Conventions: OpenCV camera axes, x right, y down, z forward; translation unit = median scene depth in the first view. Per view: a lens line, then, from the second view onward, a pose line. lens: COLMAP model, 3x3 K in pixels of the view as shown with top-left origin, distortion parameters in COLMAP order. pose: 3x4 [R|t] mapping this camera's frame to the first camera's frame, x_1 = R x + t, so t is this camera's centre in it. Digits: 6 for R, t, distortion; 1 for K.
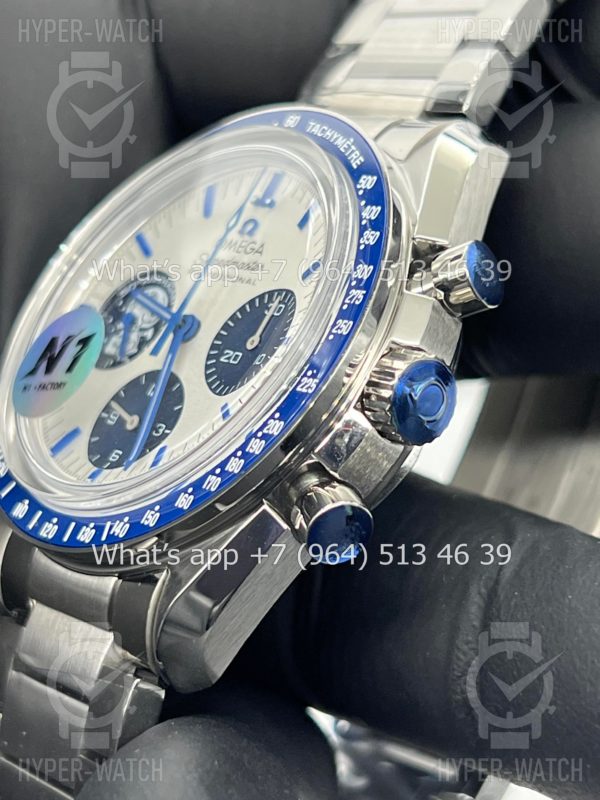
lens RADIAL K [[1889.5, 0, 297.3], [0, 1889.5, 399.6], [0, 0, 1]] dist [0.223845, 0.000000]
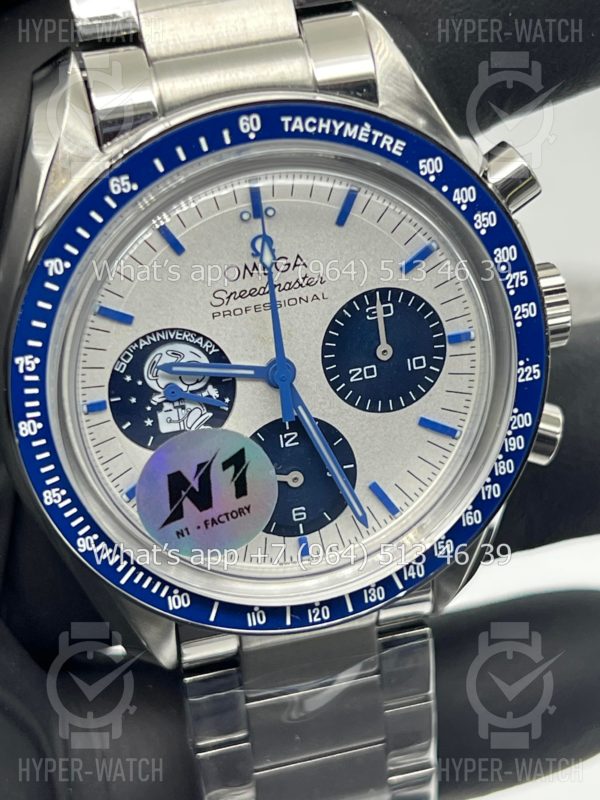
lens RADIAL K [[1889.5, 0, 299.2], [0, 1889.5, 397.6], [0, 0, 1]] dist [0.223845, 0.000000]
pose [[0.421025, -0.734701, 0.531933, -0.600159], [0.130829, 0.629499, 0.765908, -0.797920], [-0.897564, -0.252874, 0.361155, 0.677657]]
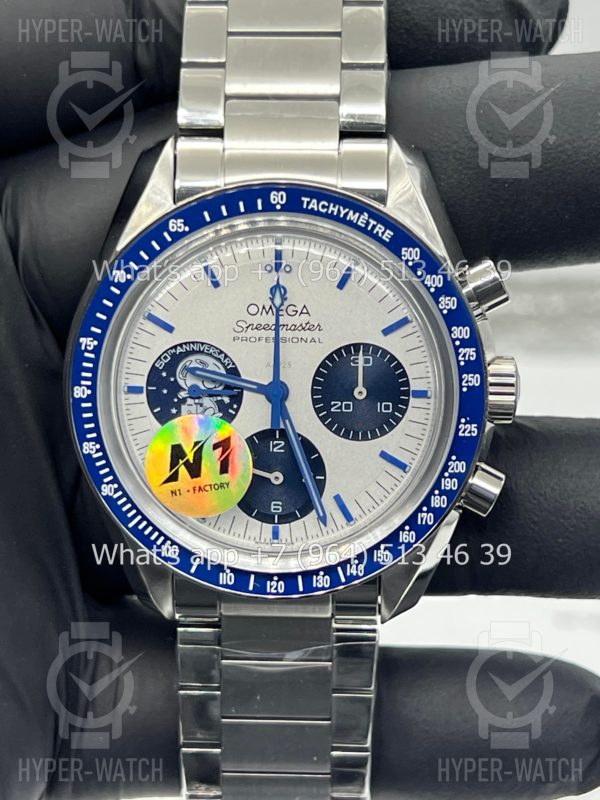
lens RADIAL K [[1889.5, 0, 305.9], [0, 1889.5, 403.7], [0, 0, 1]] dist [0.223845, 0.000000]
pose [[0.659224, -0.546583, 0.516402, -0.732624], [0.147450, 0.767384, 0.624003, -0.852111], [-0.737348, -0.335214, 0.586471, 0.261926]]
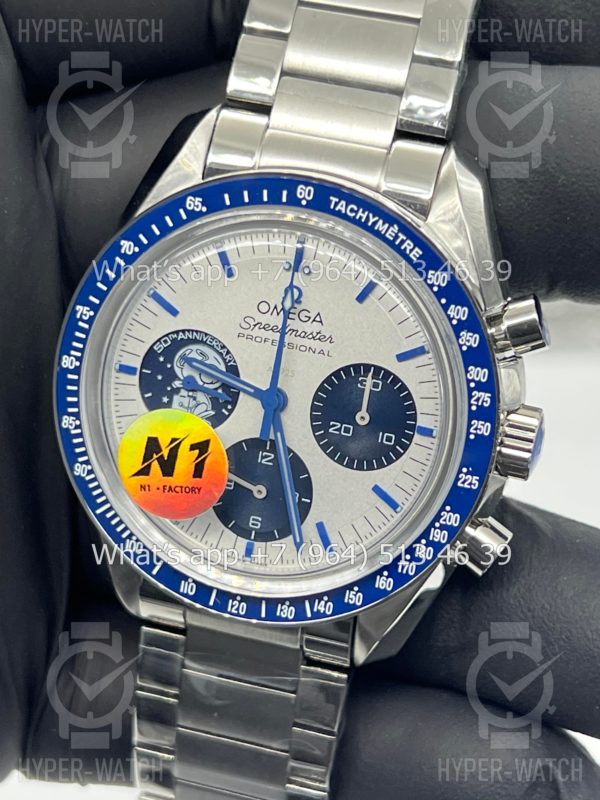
lens RADIAL K [[1889.5, 0, 302.9], [0, 1889.5, 401.6], [0, 0, 1]] dist [0.223845, 0.000000]
pose [[0.821492, -0.428432, 0.376293, -0.501114], [0.109579, 0.766221, 0.633165, -0.801916], [-0.559592, -0.478907, 0.676391, 0.223851]]
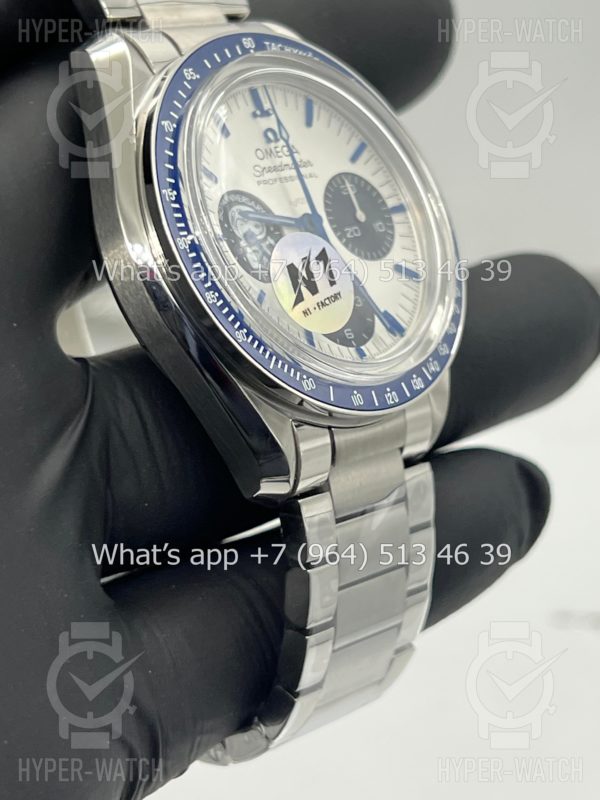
lens RADIAL K [[1889.5, 0, 304.6], [0, 1889.5, 394.4], [0, 0, 1]] dist [0.223845, 0.000000]
pose [[-0.153381, -0.351702, 0.923461, -1.334492], [0.064123, 0.929007, 0.364465, -0.414591], [-0.986084, 0.115117, -0.119939, 1.229106]]
